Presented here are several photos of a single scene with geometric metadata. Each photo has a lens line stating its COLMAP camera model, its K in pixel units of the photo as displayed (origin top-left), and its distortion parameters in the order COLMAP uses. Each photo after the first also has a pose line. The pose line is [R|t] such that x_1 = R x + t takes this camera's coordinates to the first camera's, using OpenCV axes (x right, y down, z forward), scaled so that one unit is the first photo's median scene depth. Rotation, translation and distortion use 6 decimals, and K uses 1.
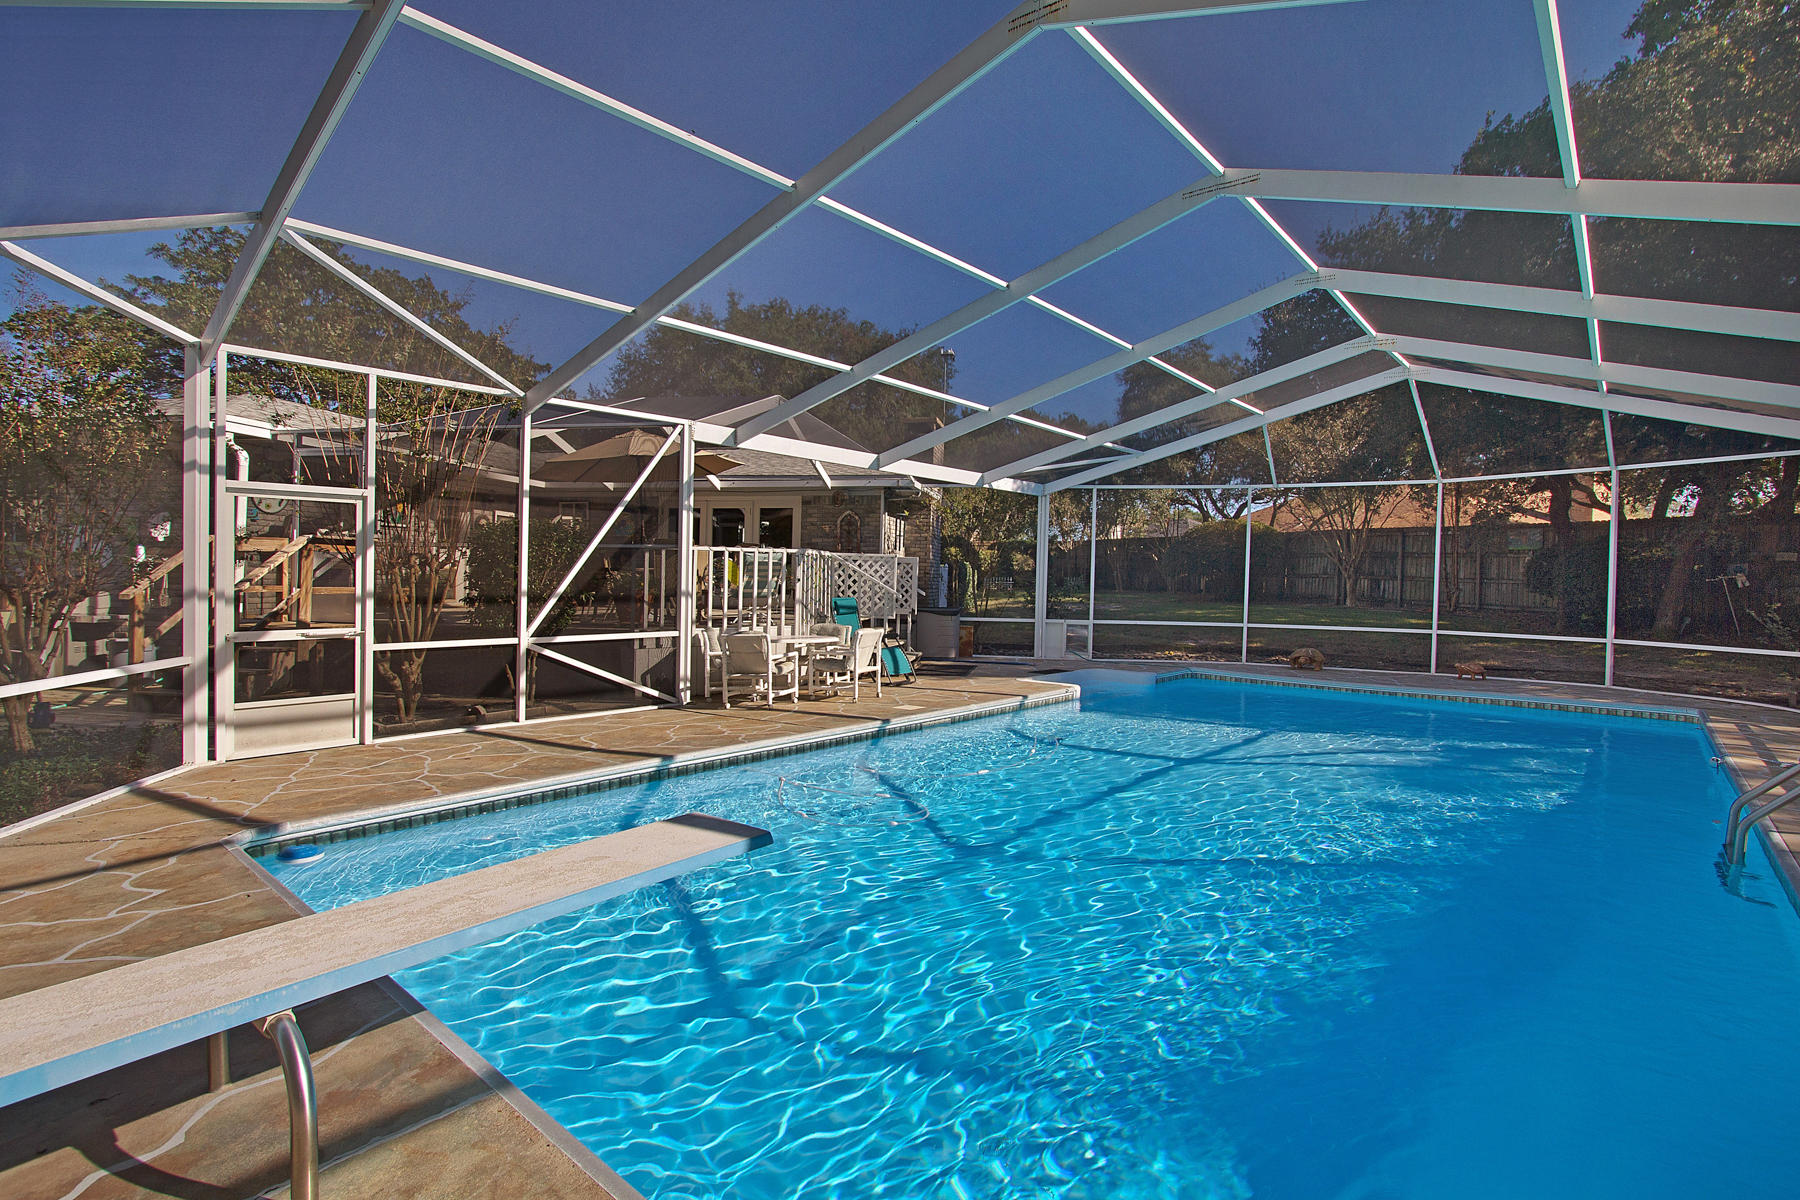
lens RADIAL K [[825.0, 0, 900.0], [0, 825.0, 600.0], [0, 0, 1]] dist [0.000332, 0.000171]
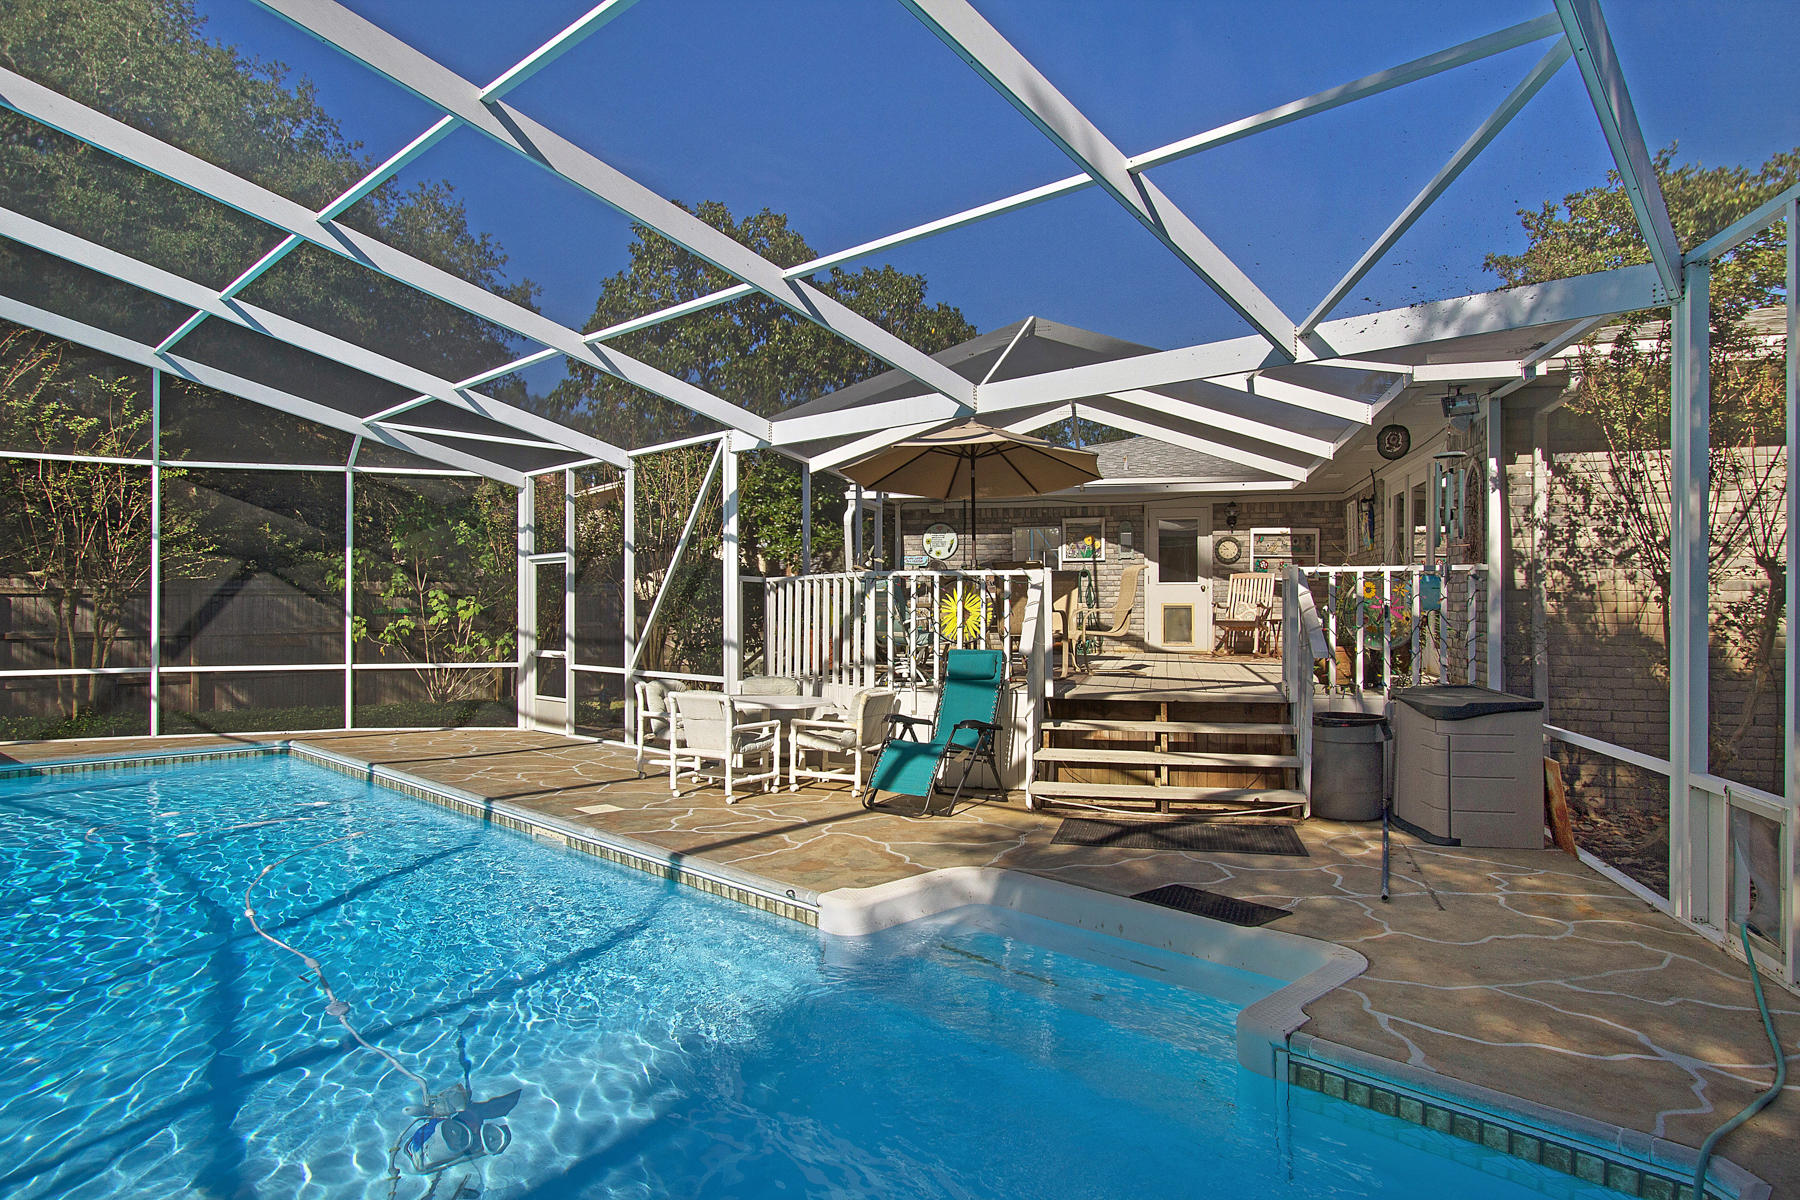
lens RADIAL K [[1088.4, 0, 900.0], [0, 1088.4, 600.0], [0, 0, 1]] dist [0.044147, 0.001118]
pose [[-0.087270, 0.000875, -0.996184, 1.184727], [-0.007372, 0.999972, 0.001525, -0.062969], [0.996157, 0.007477, -0.087261, 1.731648]]
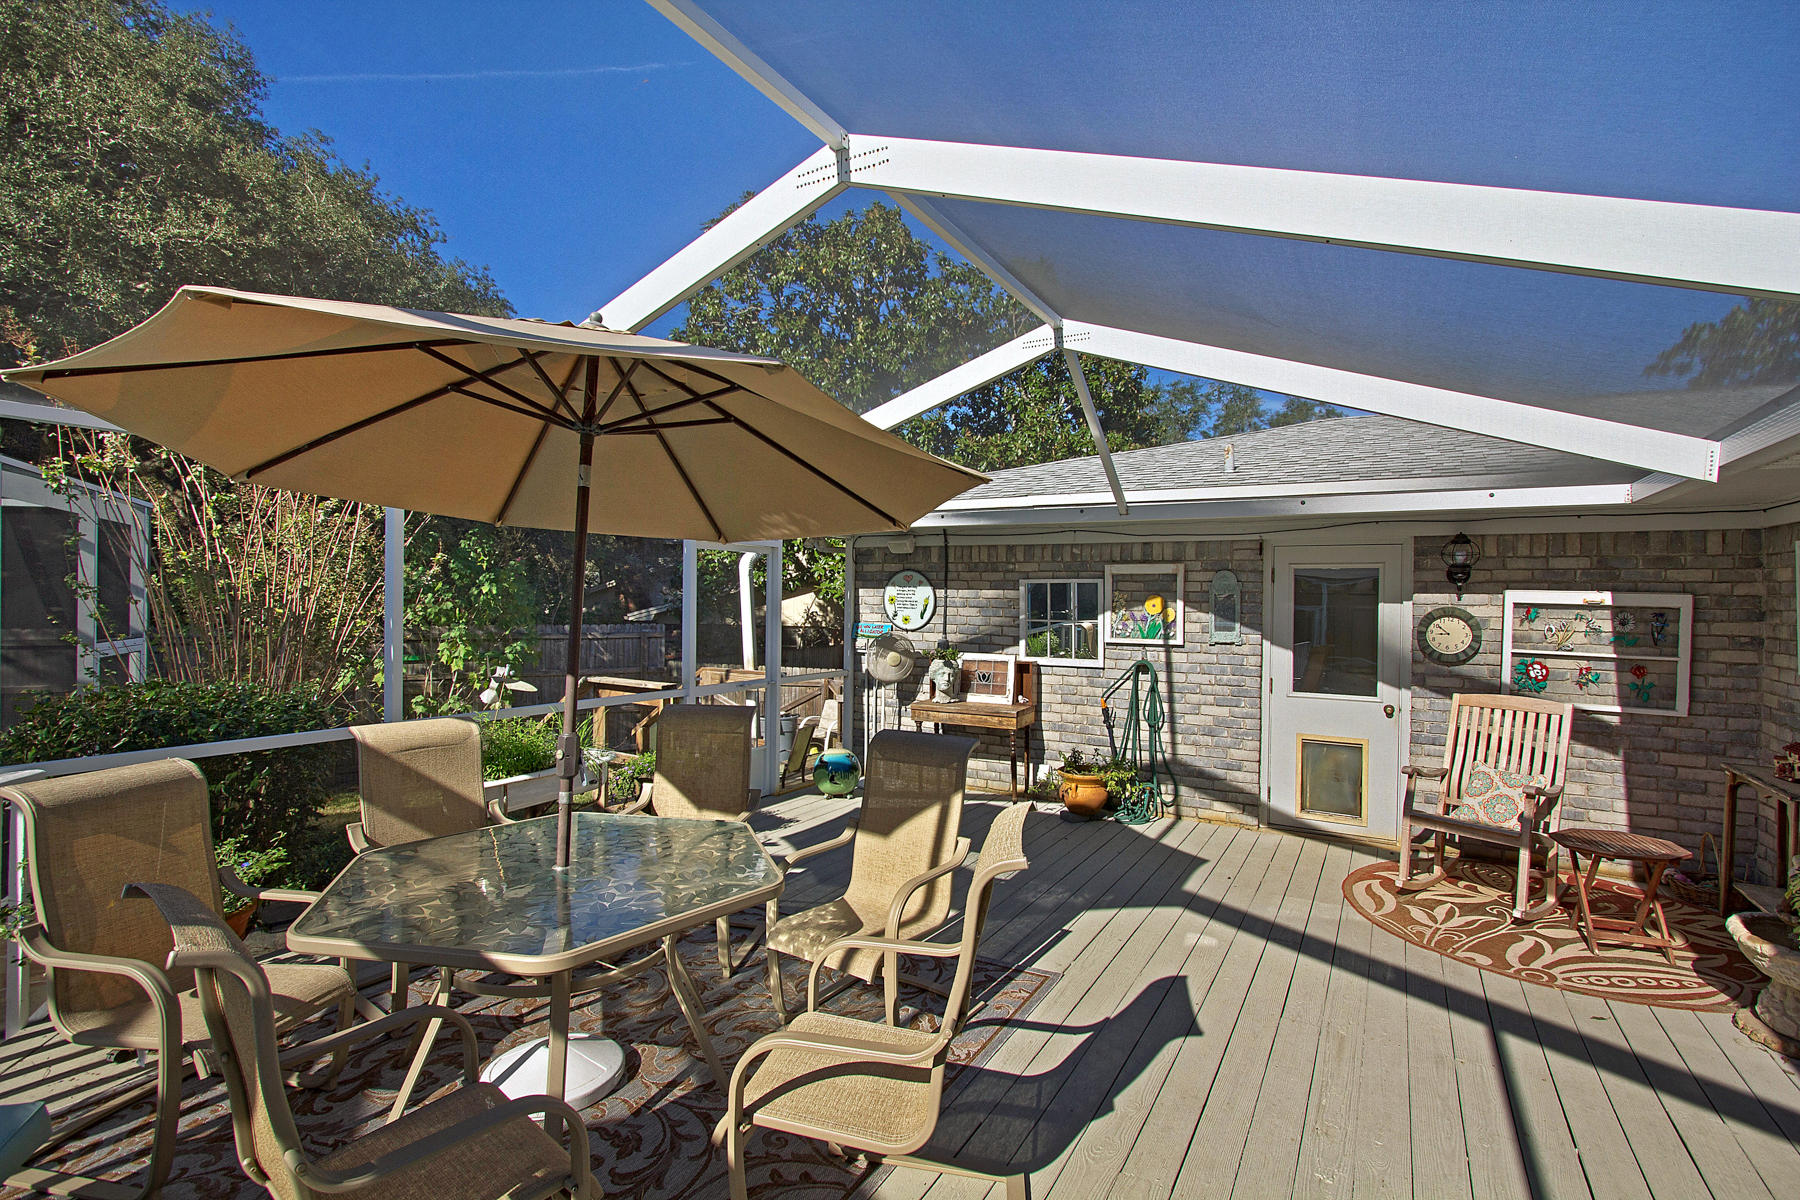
lens RADIAL K [[825.0, 0, 900.0], [0, 825.0, 600.0], [0, 0, 1]] dist [0.000332, 0.000171]
pose [[-0.373781, 0.002687, -0.927513, -0.217073], [-0.019731, 0.999746, 0.010848, -0.204489], [0.927307, 0.022355, -0.373633, 2.020676]]
